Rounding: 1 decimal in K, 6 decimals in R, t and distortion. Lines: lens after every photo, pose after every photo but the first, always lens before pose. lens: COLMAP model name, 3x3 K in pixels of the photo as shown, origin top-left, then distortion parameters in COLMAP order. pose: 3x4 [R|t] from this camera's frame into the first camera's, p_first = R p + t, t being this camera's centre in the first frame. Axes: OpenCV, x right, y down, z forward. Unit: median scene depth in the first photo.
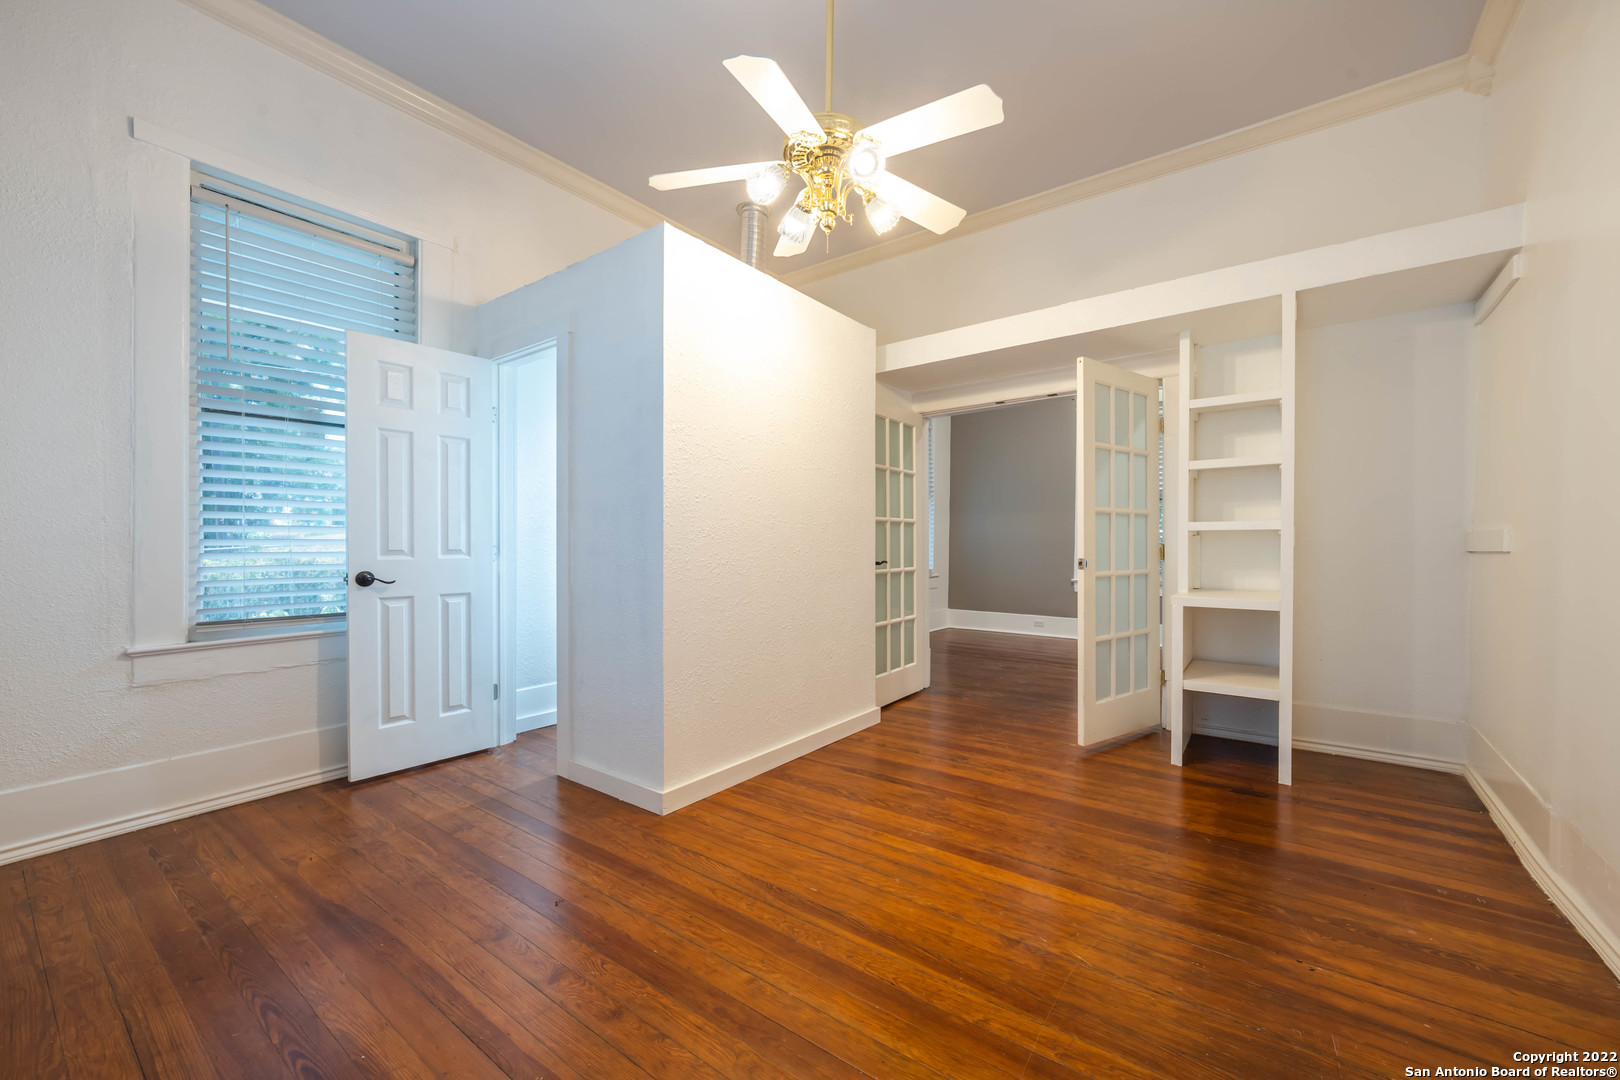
lens RADIAL K [[590.0, 0, 810.0], [0, 590.0, 540.0], [0, 0, 1]] dist [0.019318, 0.000073]
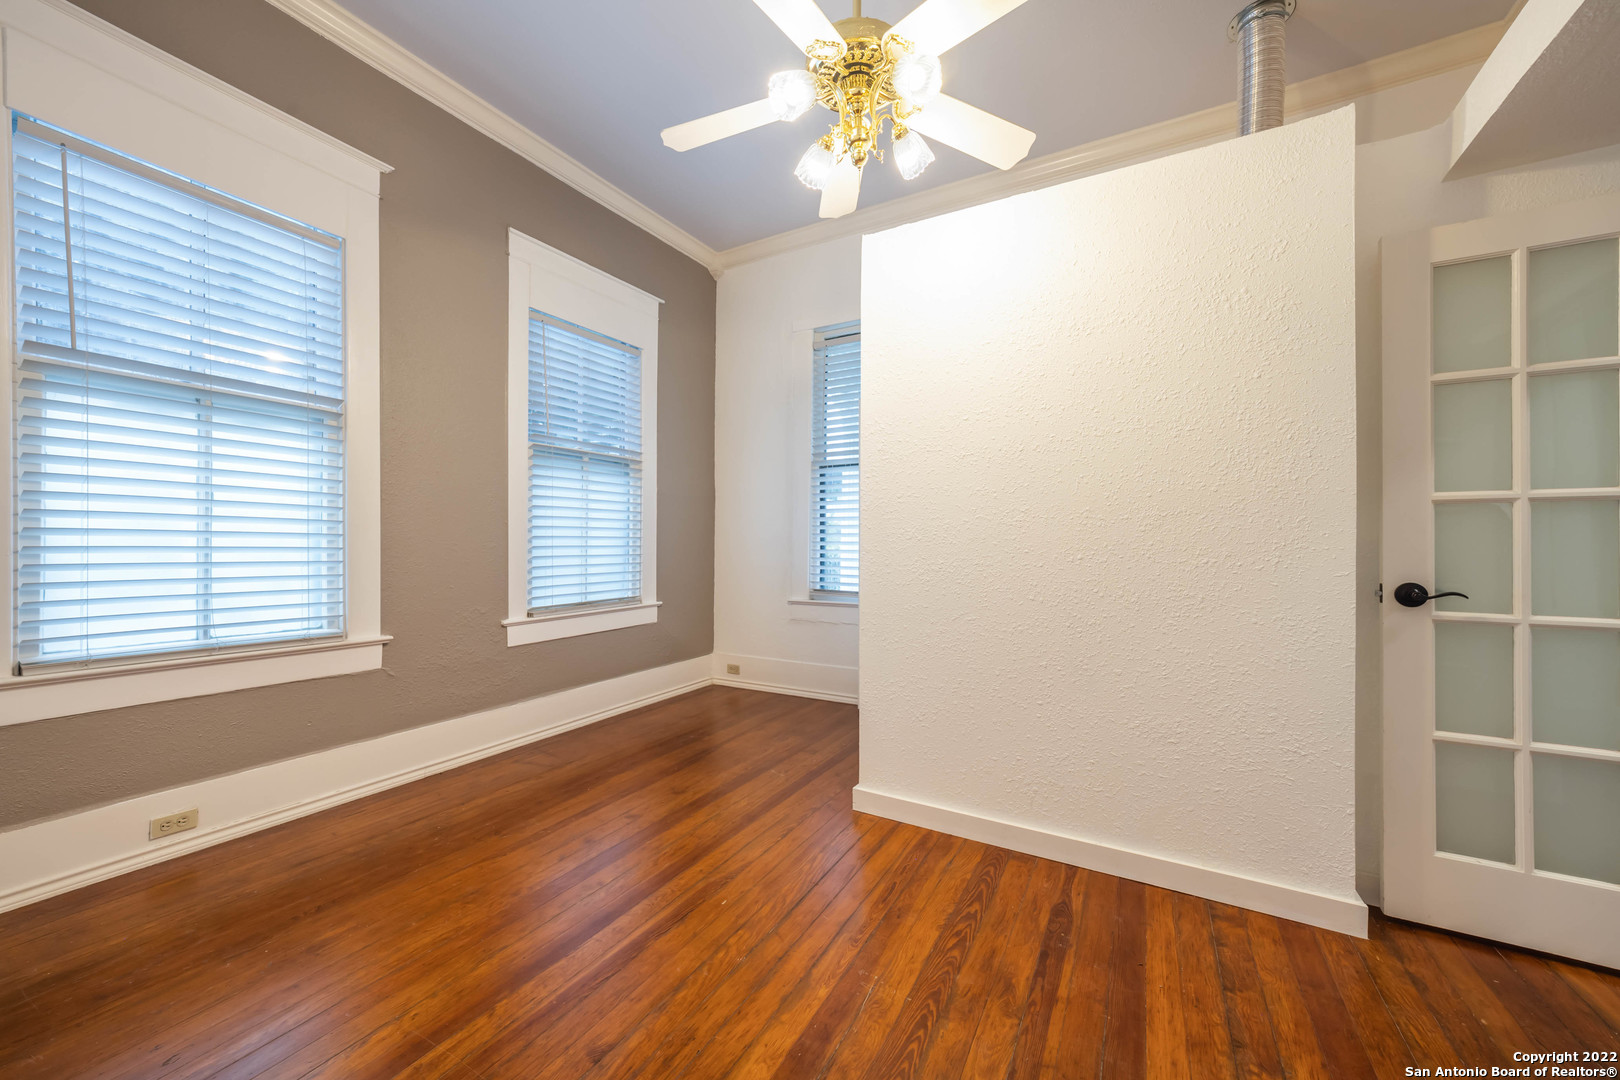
lens RADIAL K [[610.5, 0, 829.2], [0, 610.5, 543.2], [0, 0, 1]] dist [-0.004951, 0.000185]
pose [[0.175170, -0.000140, -0.984538, 0.759555], [-0.010395, 0.999944, -0.001992, 0.007161], [0.984483, 0.010583, 0.175159, 0.748407]]
